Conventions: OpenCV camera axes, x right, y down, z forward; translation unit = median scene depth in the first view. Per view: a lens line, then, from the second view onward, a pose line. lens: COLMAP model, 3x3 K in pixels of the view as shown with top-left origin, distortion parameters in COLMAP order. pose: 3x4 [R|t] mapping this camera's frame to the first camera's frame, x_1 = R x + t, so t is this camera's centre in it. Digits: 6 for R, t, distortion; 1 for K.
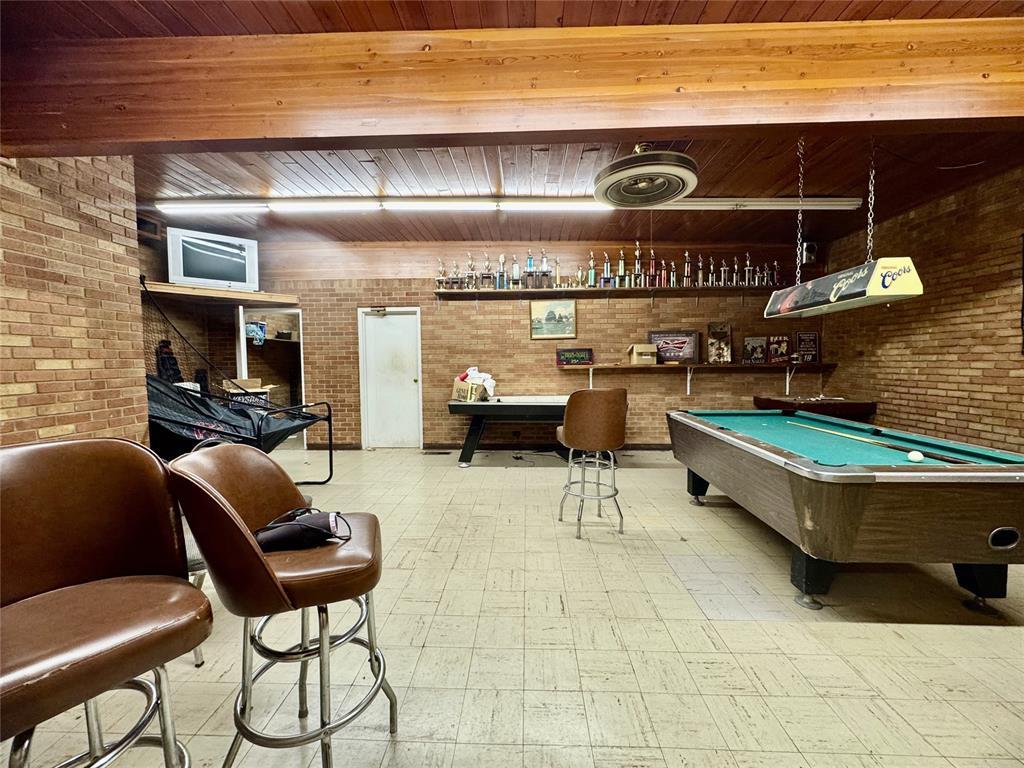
lens RADIAL K [[411.7, 0, 515.0], [0, 411.7, 379.1], [0, 0, 1]] dist [-0.002740, 0.000486]
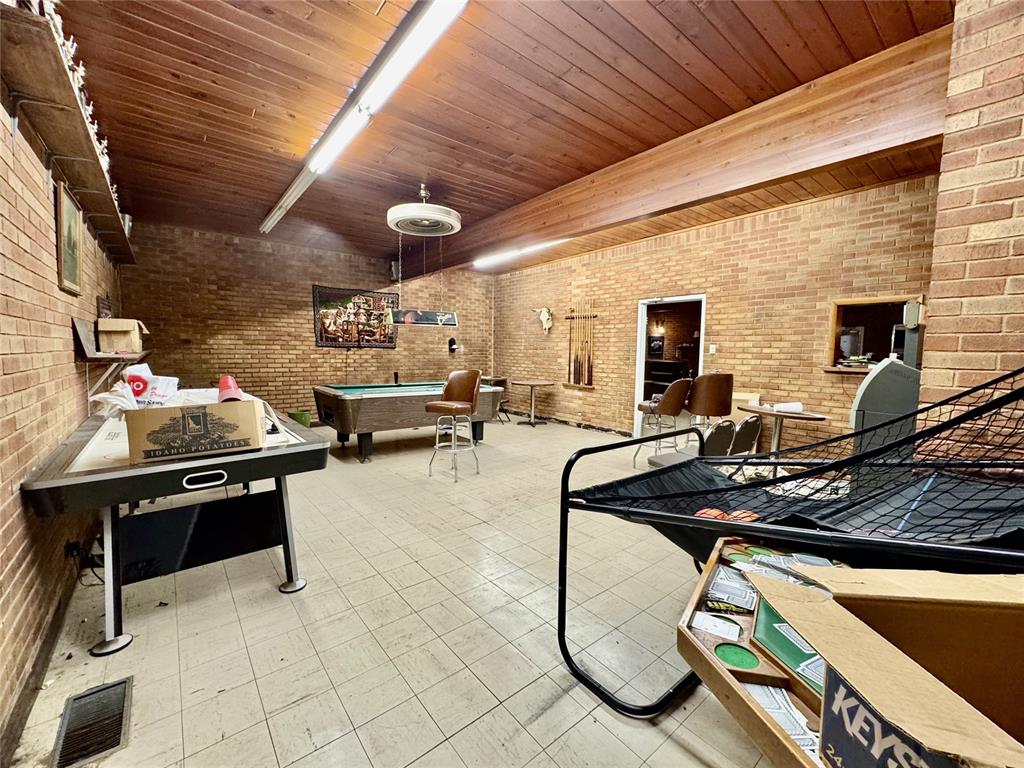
lens RADIAL K [[411.7, 0, 513.2], [0, 411.7, 383.0], [0, 0, 1]] dist [-0.002740, 0.000486]
pose [[-0.658351, -0.059583, 0.750349, -0.716426], [0.023137, 0.994789, 0.099294, -0.050192], [-0.752355, 0.082732, -0.653542, 1.315104]]
